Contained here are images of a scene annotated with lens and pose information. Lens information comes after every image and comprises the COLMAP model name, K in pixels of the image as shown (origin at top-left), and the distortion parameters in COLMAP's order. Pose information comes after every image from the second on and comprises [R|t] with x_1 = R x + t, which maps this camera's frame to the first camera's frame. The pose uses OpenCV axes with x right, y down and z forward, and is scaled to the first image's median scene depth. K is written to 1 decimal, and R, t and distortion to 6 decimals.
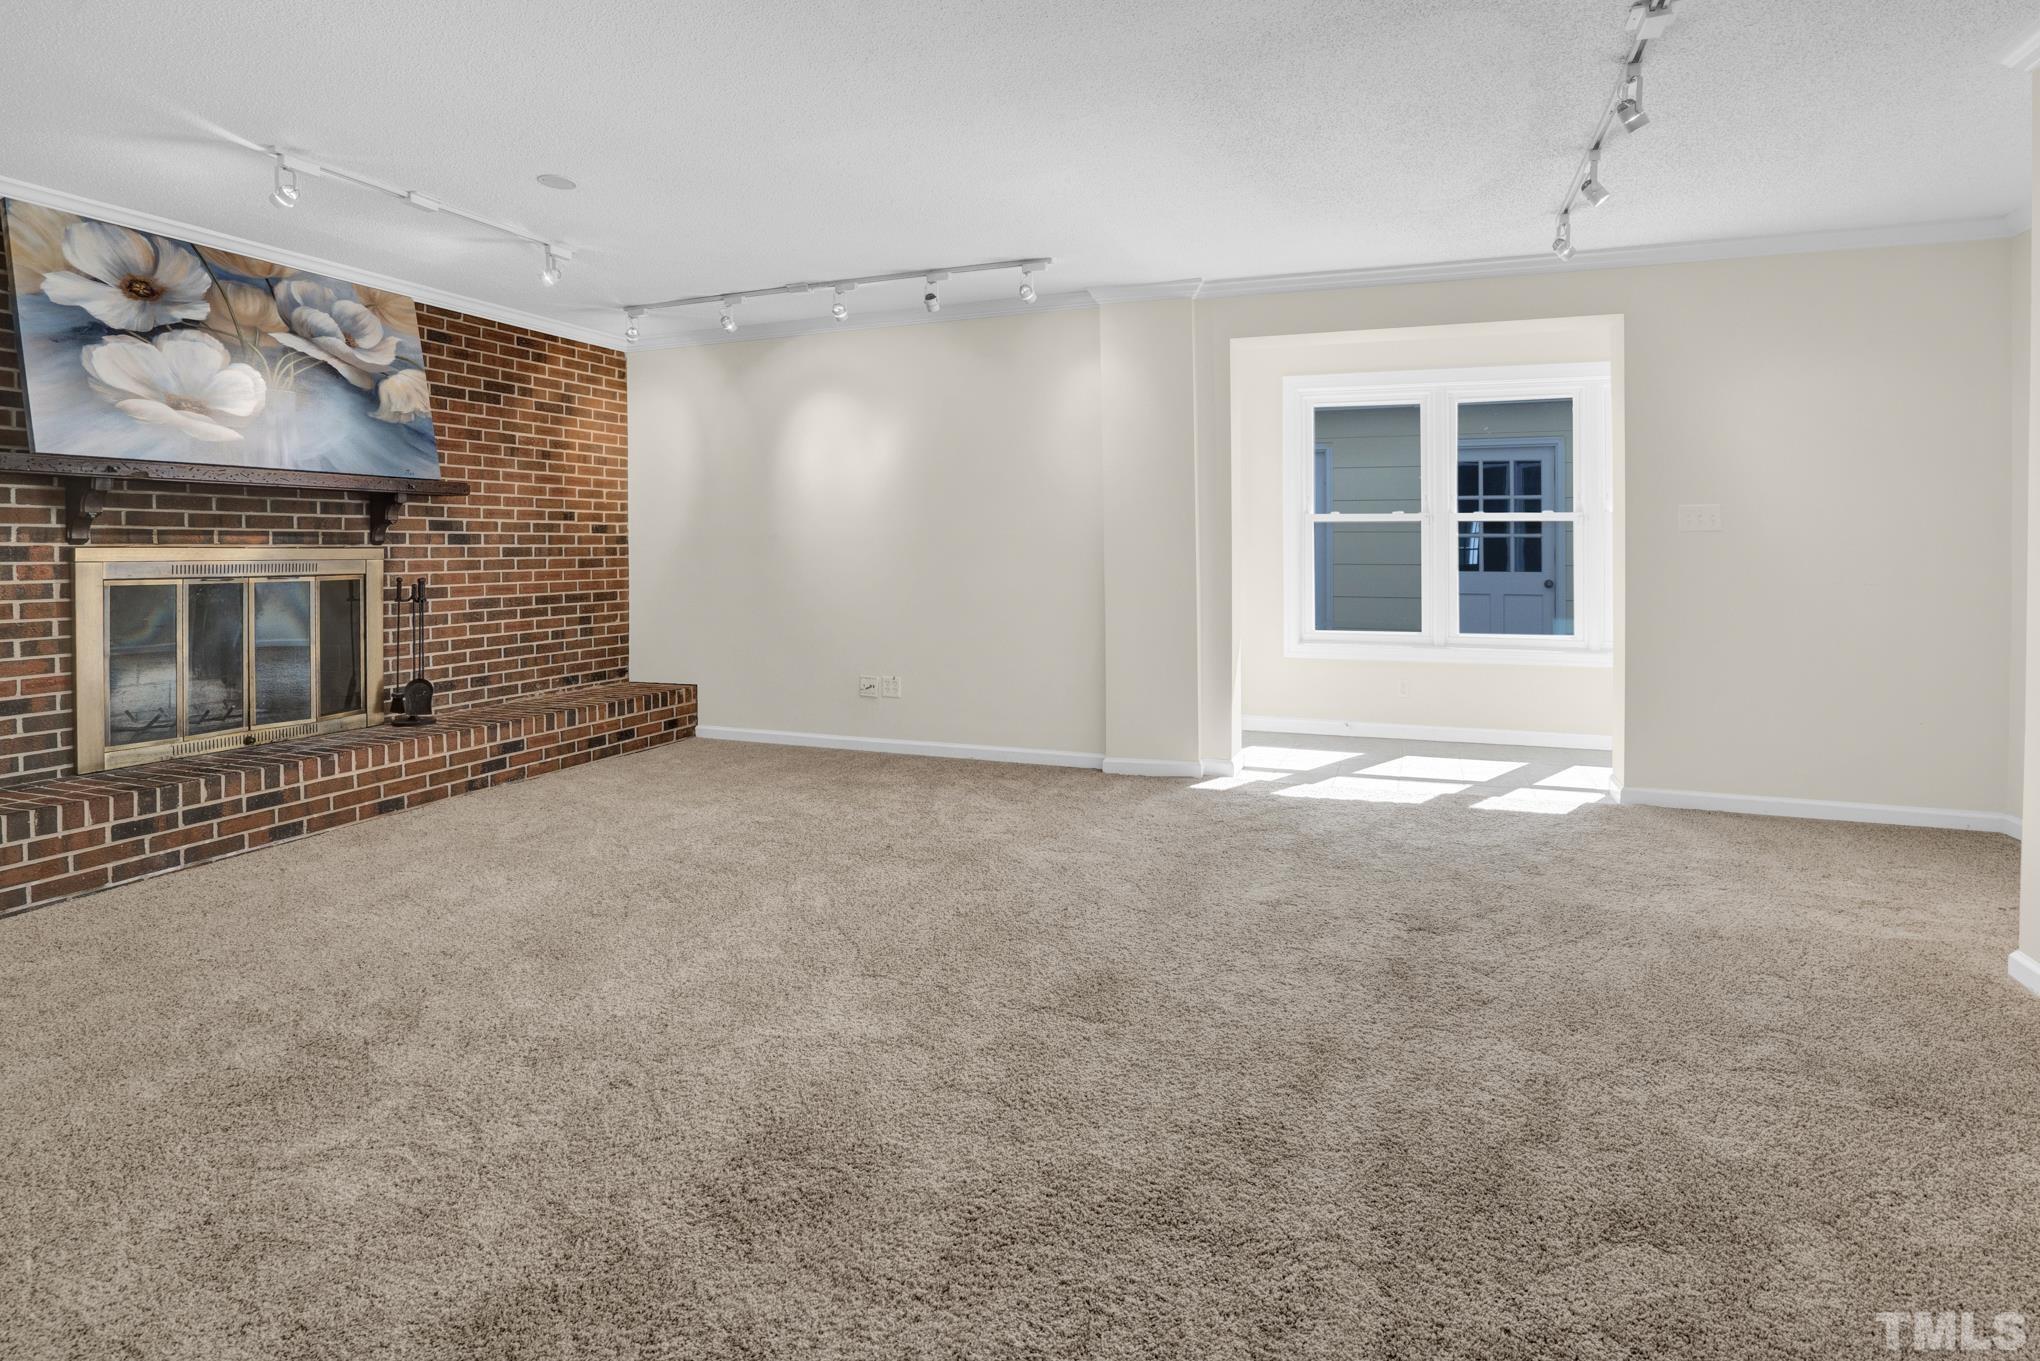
lens RADIAL K [[1020.1, 0, 1018.4], [0, 1020.1, 666.4], [0, 0, 1]] dist [-0.000379, 0.029941]
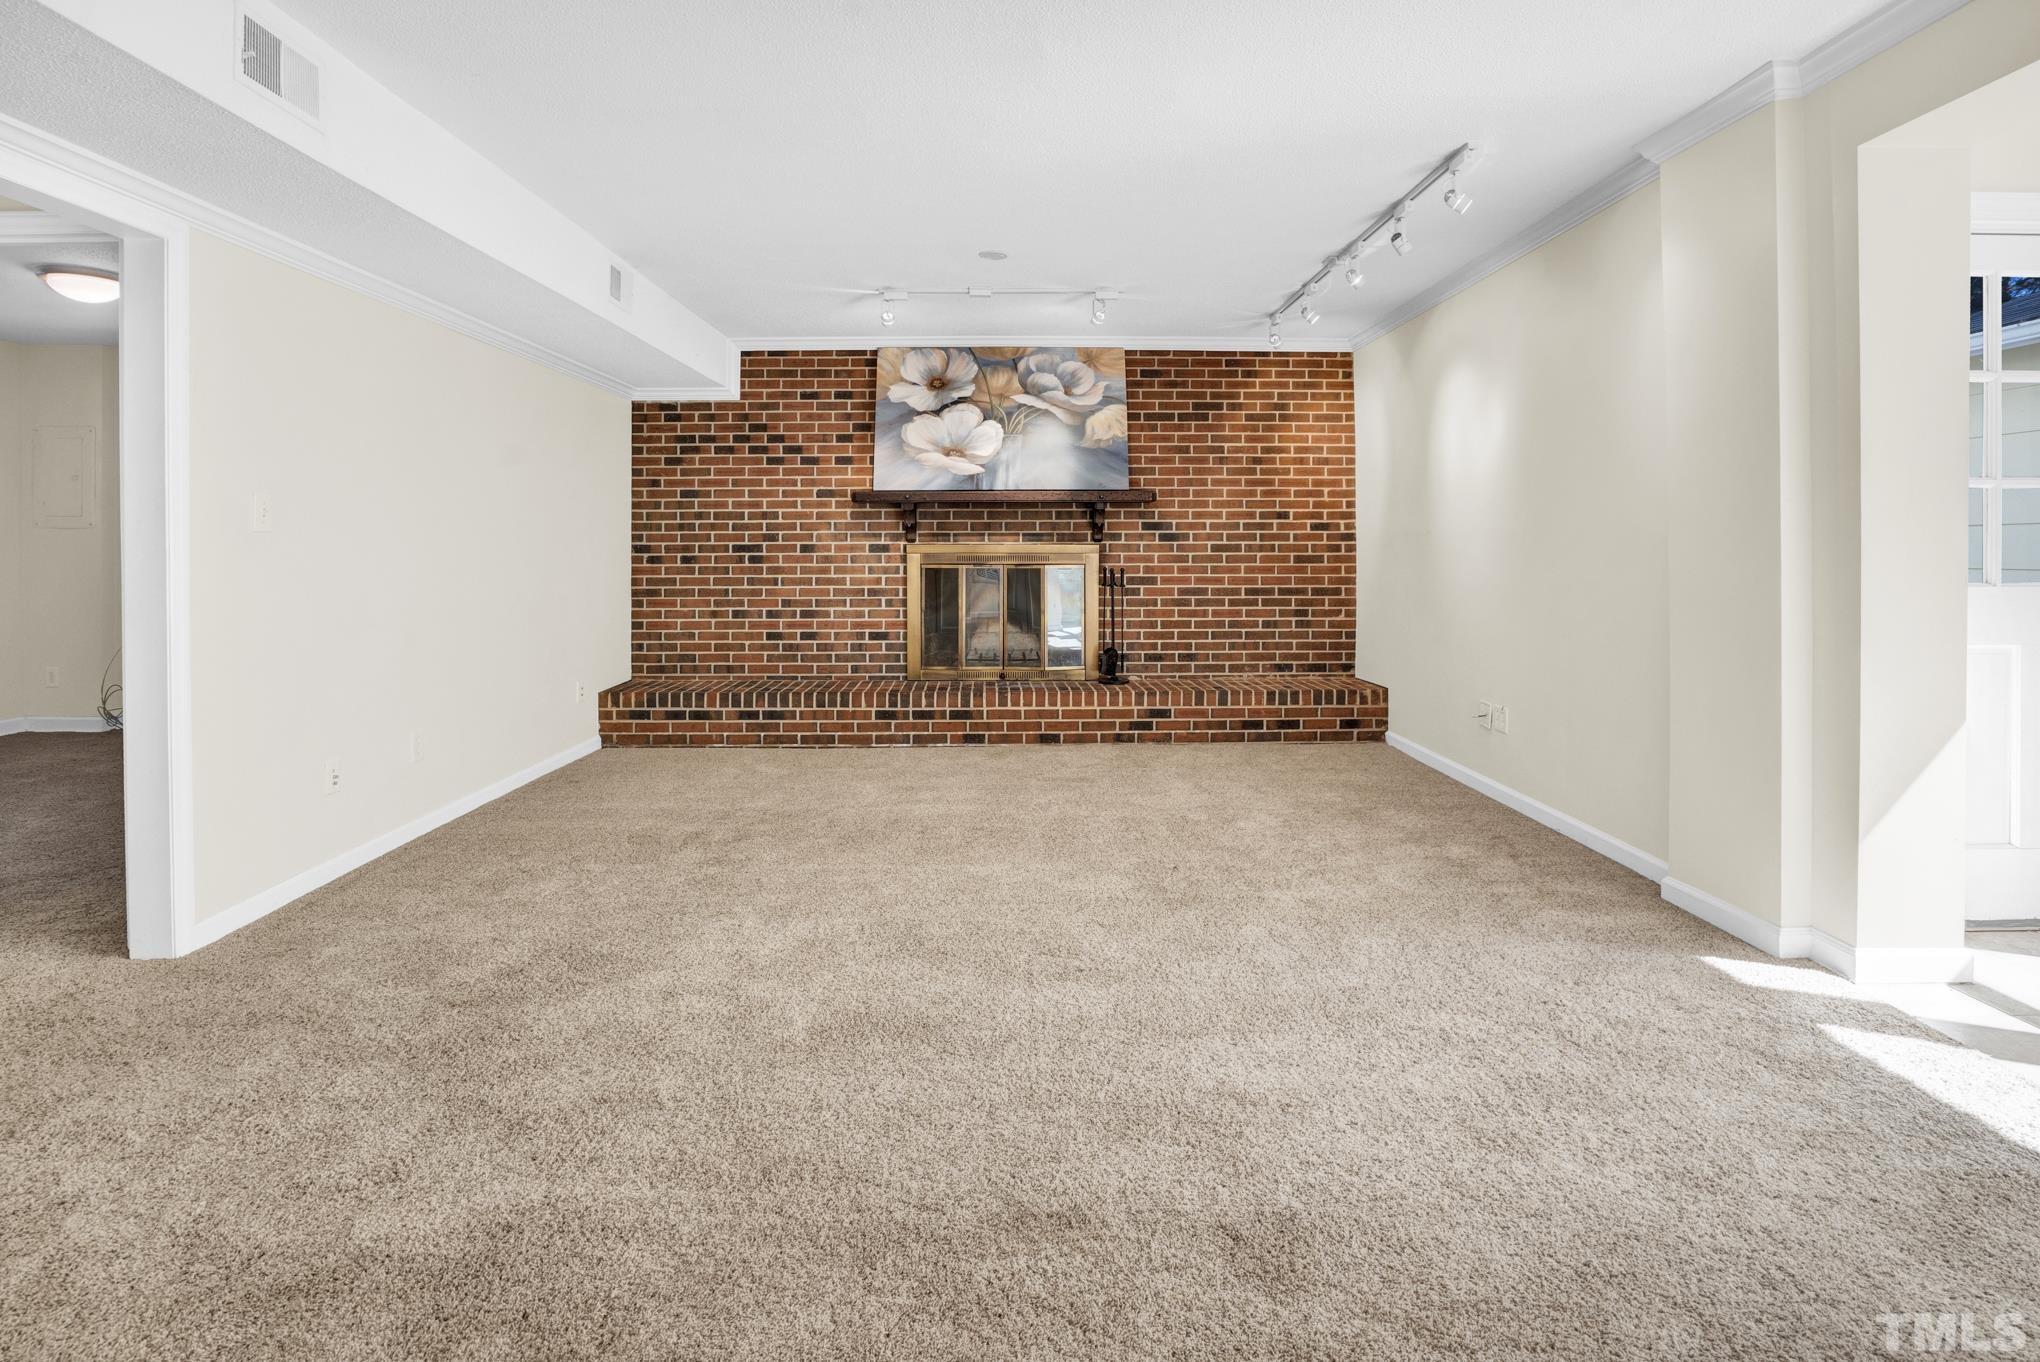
lens RADIAL K [[974.9, 0, 1014.7], [0, 974.9, 638.8], [0, 0, 1]] dist [-0.002089, 0.000458]
pose [[0.420779, 0.088191, -0.902866, 0.426540], [-0.107580, 0.993091, 0.046866, -0.039784], [0.900762, 0.077410, 0.427360, 0.355362]]
